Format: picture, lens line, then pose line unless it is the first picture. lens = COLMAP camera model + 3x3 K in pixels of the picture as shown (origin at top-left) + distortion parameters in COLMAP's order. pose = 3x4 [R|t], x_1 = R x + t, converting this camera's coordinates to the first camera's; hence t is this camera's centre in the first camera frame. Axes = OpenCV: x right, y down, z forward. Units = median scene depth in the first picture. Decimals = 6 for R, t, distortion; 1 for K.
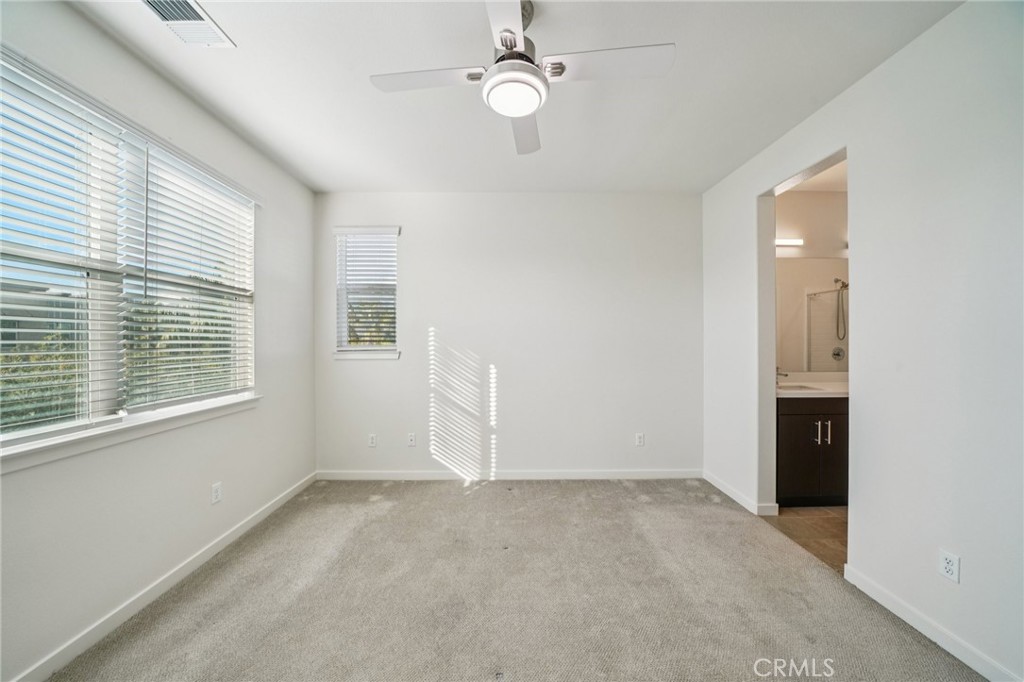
lens RADIAL K [[360.2, 0, 505.7], [0, 360.2, 343.4], [0, 0, 1]] dist [-0.015700, -0.000314]
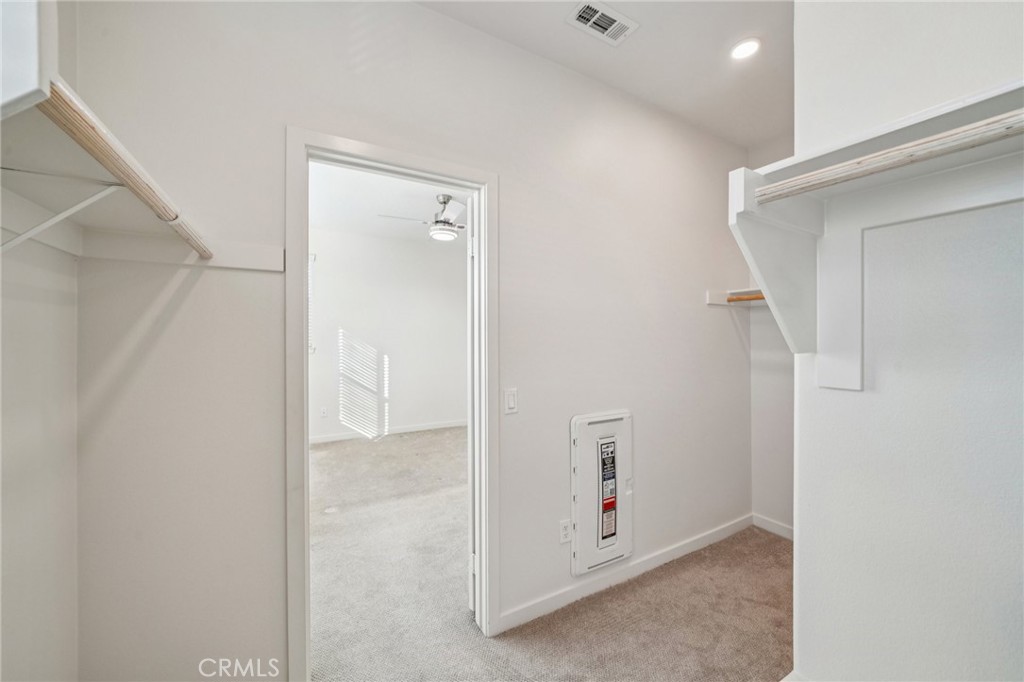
lens RADIAL K [[382.6, 0, 519.8], [0, 382.6, 343.1], [0, 0, 1]] dist [0.000440, -0.000441]
pose [[0.870943, -0.016184, 0.491117, -0.337072], [0.009457, 0.999824, 0.016176, -0.009789], [-0.491293, -0.009444, 0.870943, -0.641134]]
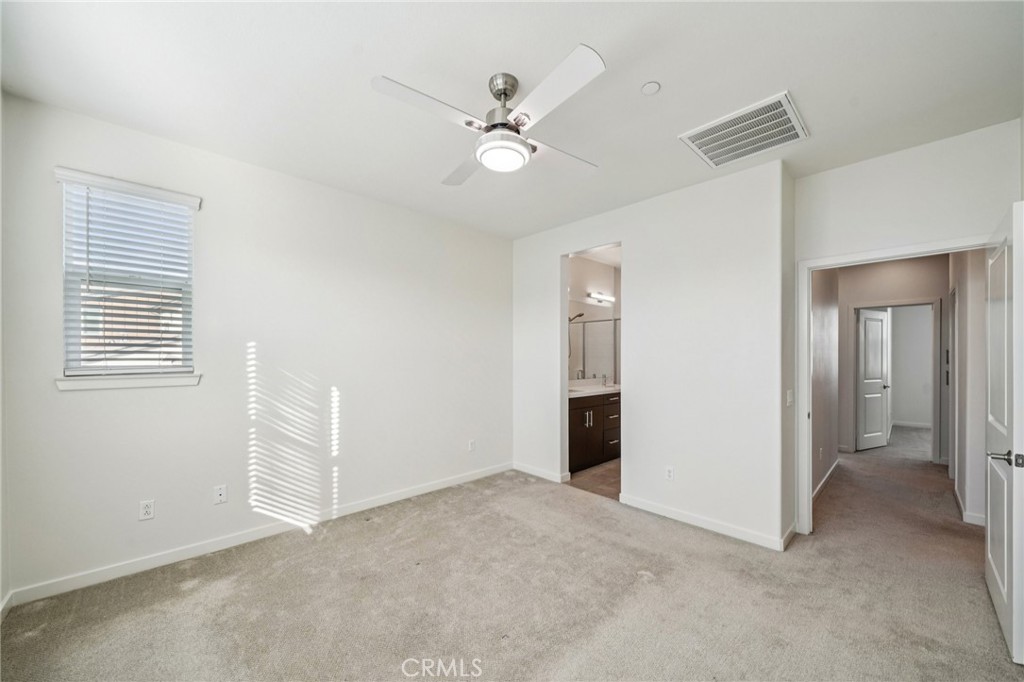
lens RADIAL K [[382.6, 0, 523.3], [0, 382.6, 368.4], [0, 0, 1]] dist [0.000440, -0.000441]
pose [[0.722462, -0.019016, 0.691149, -0.359848], [0.007362, 0.999777, 0.019813, -0.000097], [-0.691372, -0.009226, 0.722440, 0.013213]]
